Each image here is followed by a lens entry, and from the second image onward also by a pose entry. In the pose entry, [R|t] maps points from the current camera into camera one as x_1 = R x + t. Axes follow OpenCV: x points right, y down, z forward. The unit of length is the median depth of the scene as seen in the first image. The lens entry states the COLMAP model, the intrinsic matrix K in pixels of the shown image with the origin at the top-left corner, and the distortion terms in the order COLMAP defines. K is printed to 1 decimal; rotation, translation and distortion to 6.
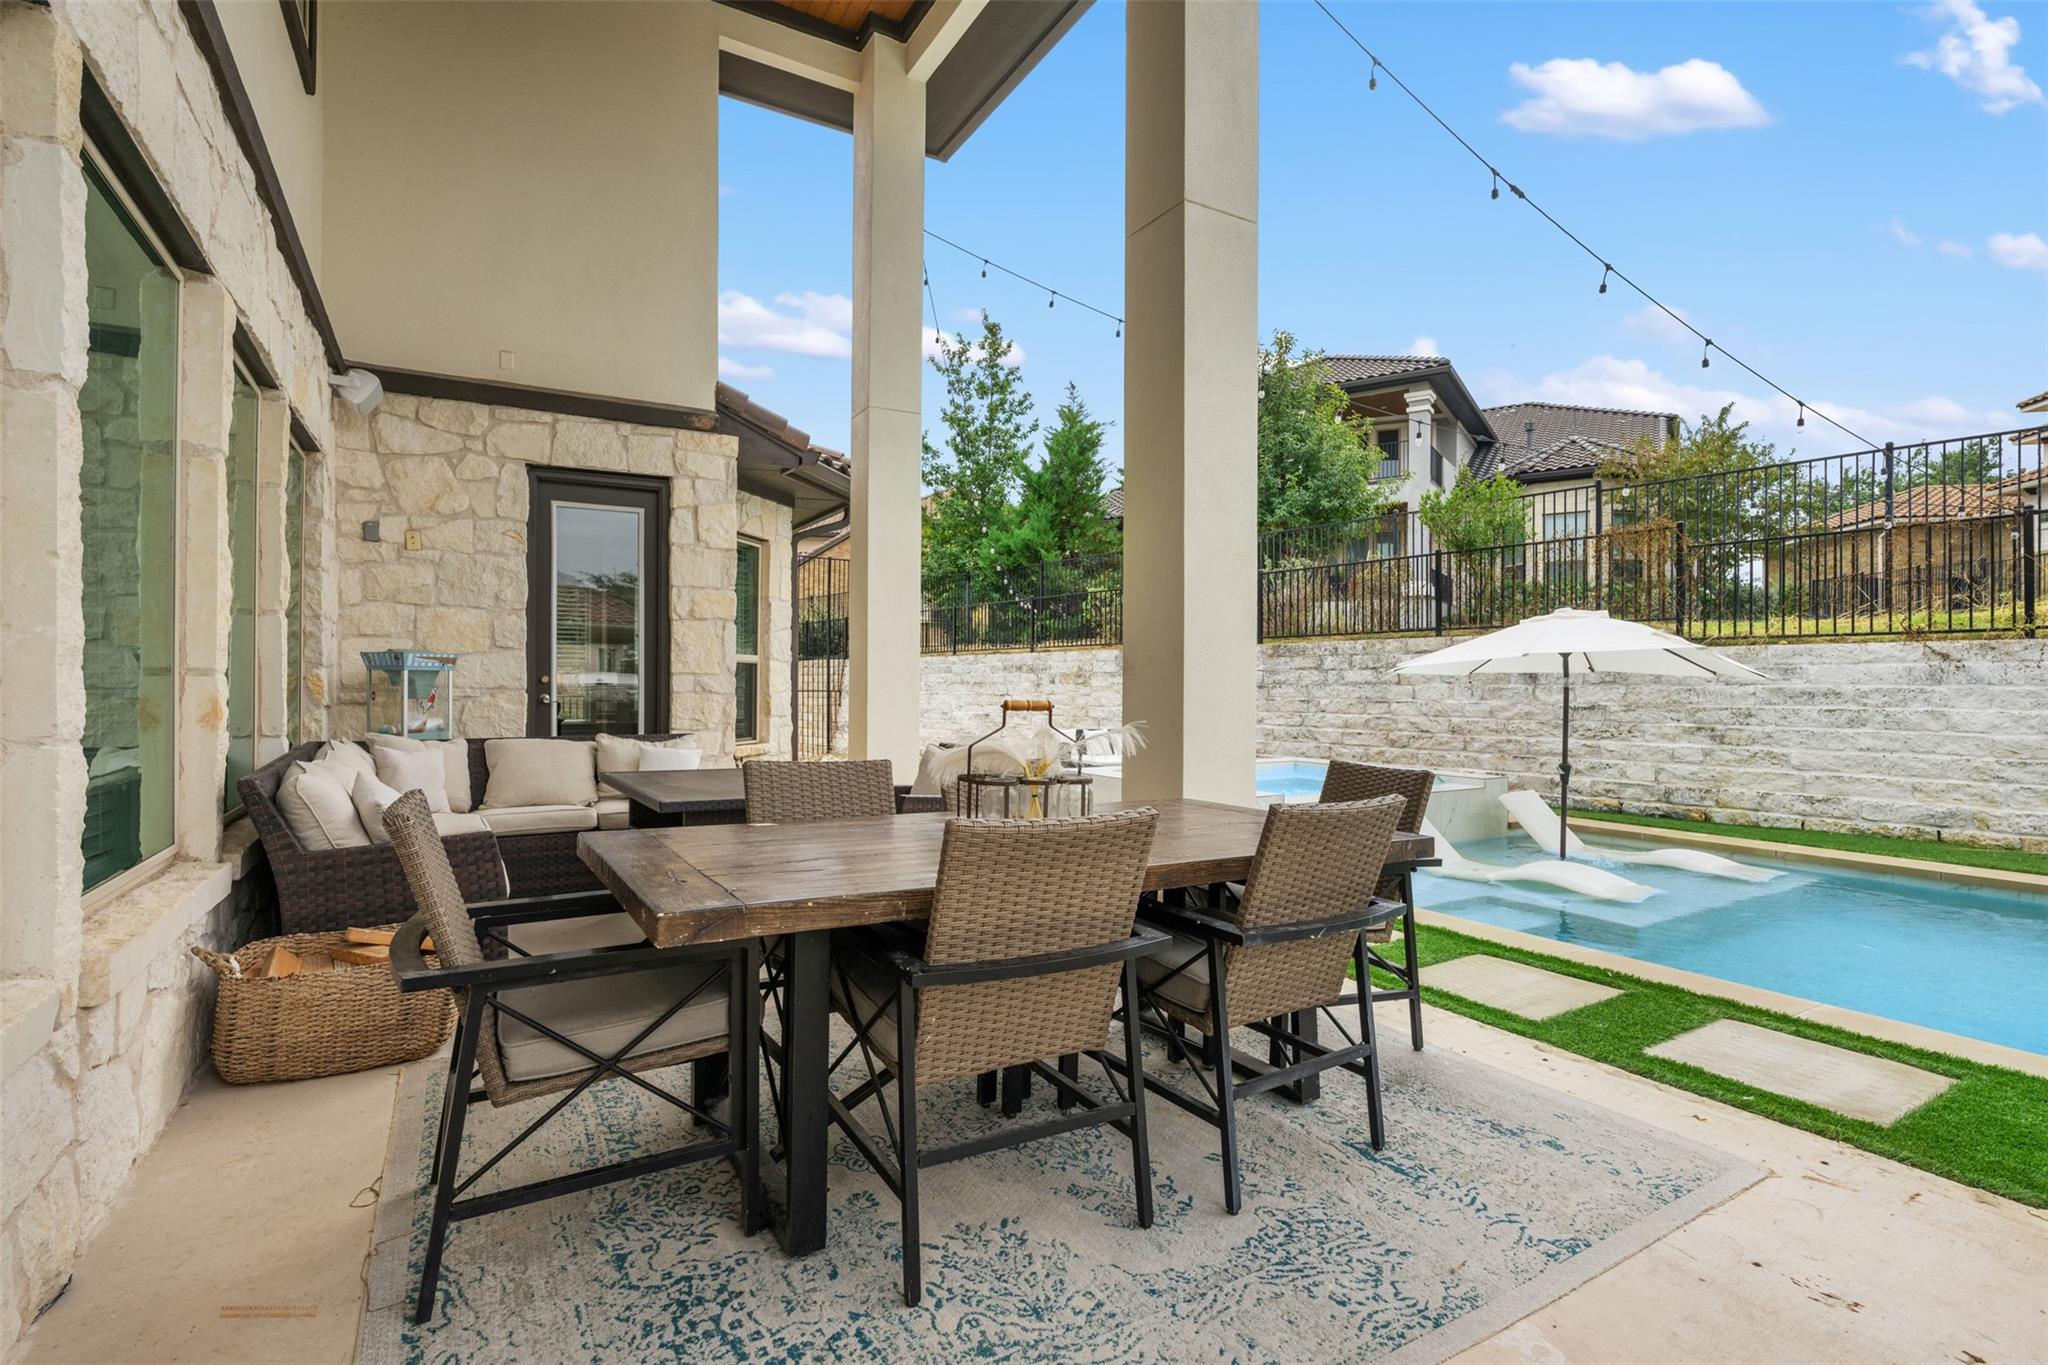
lens RADIAL K [[961.1, 0, 1031.1], [0, 961.1, 680.8], [0, 0, 1]] dist [-0.001374, -0.000122]
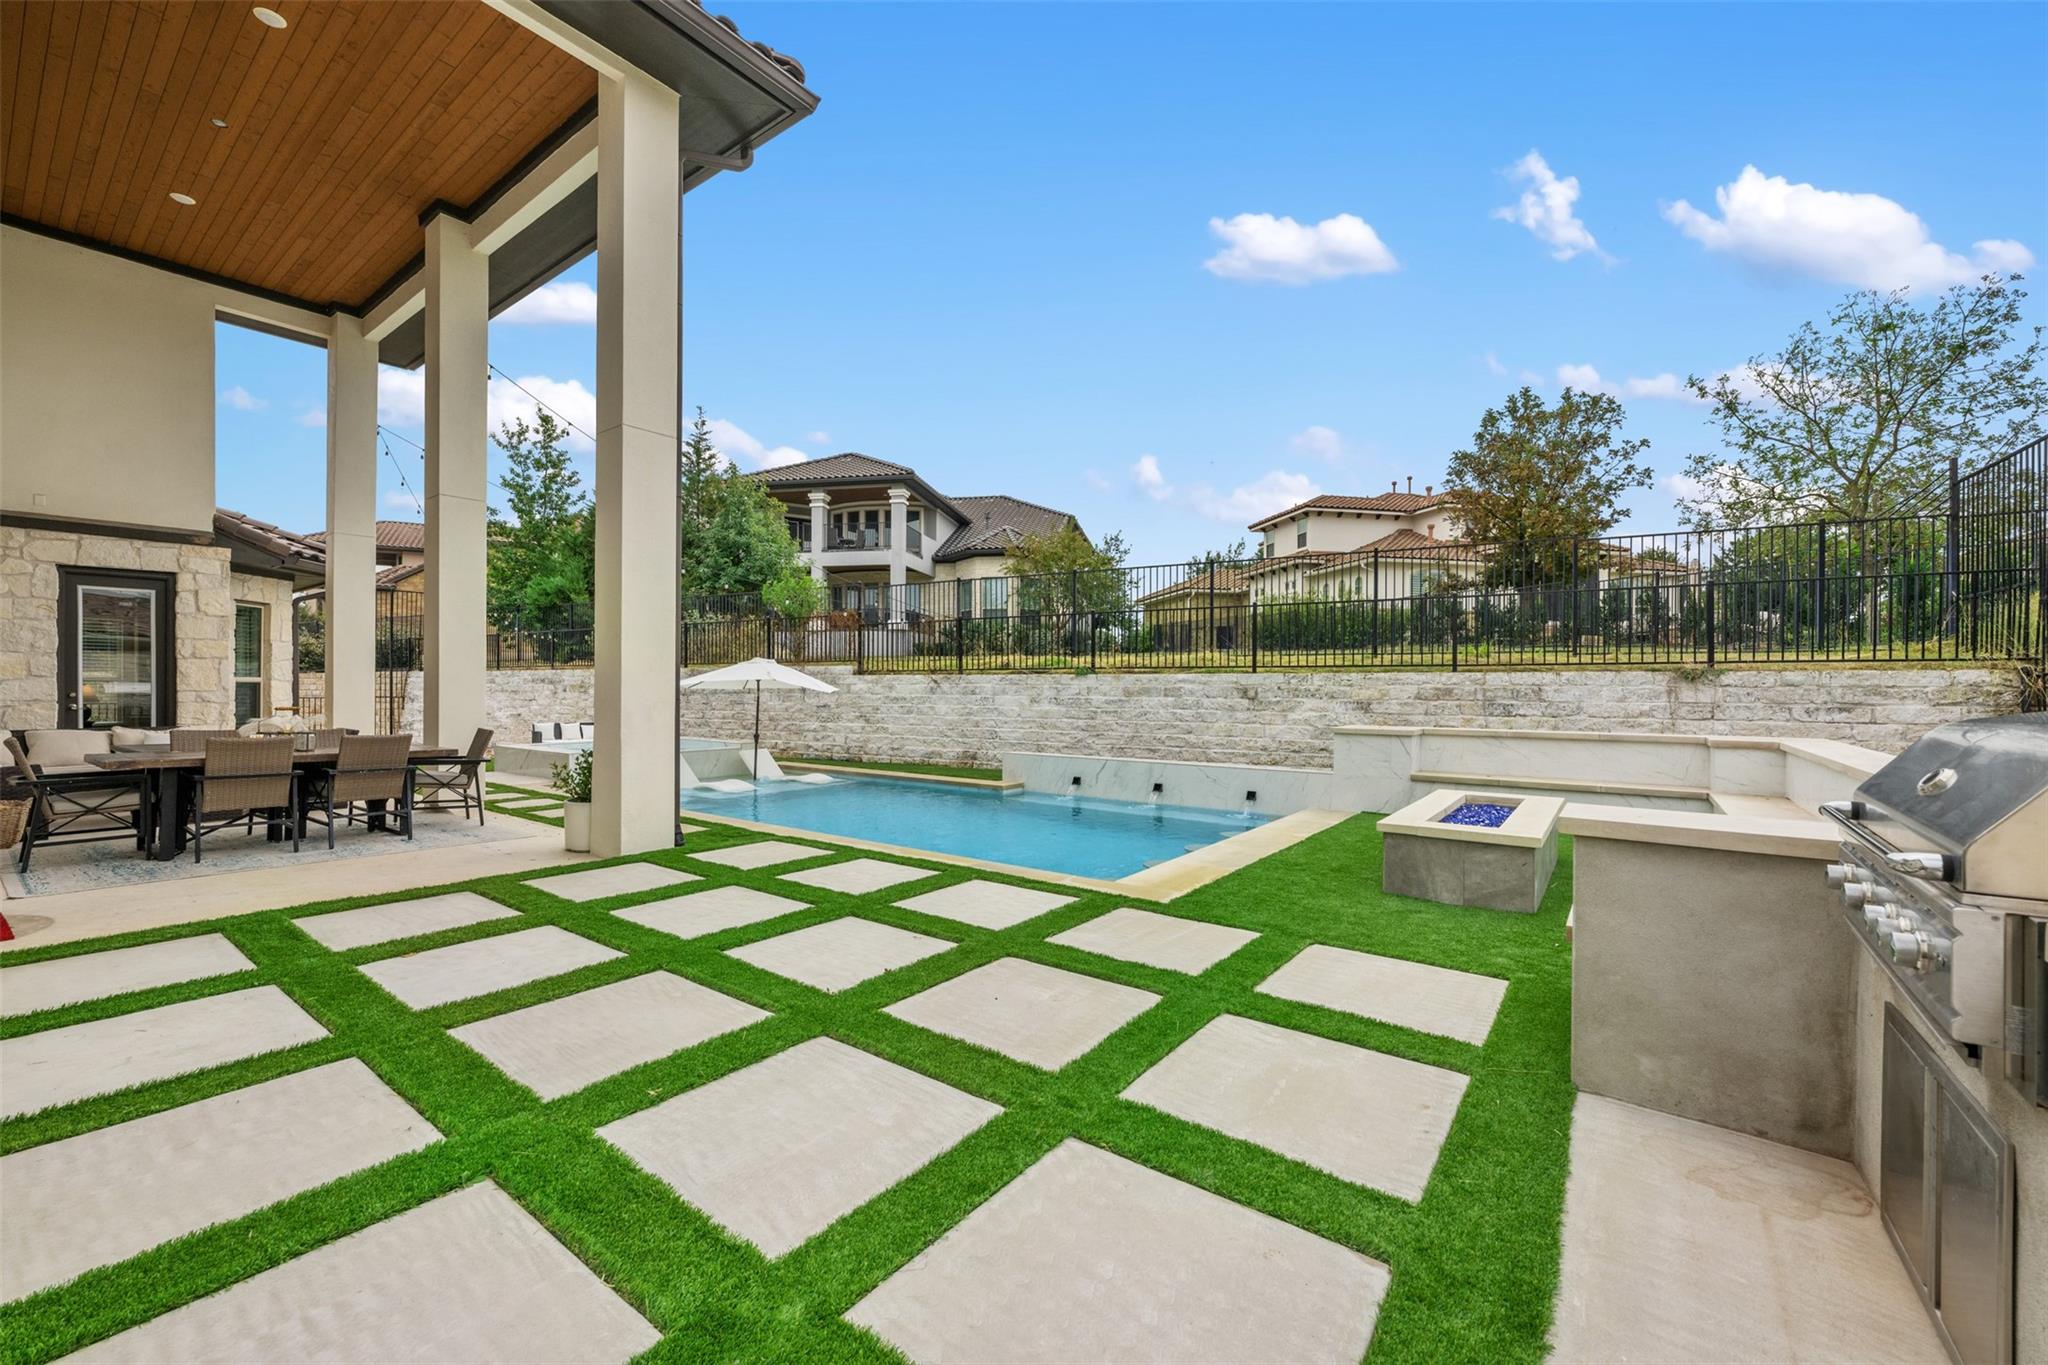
lens RADIAL K [[813.9, 0, 1011.5], [0, 813.9, 689.8], [0, 0, 1]] dist [0.003631, 0.000982]
pose [[0.929348, -0.001116, 0.369204, 0.383835], [-0.001167, 0.999982, 0.005960, -0.016136], [-0.369204, -0.005970, 0.929329, -0.732892]]
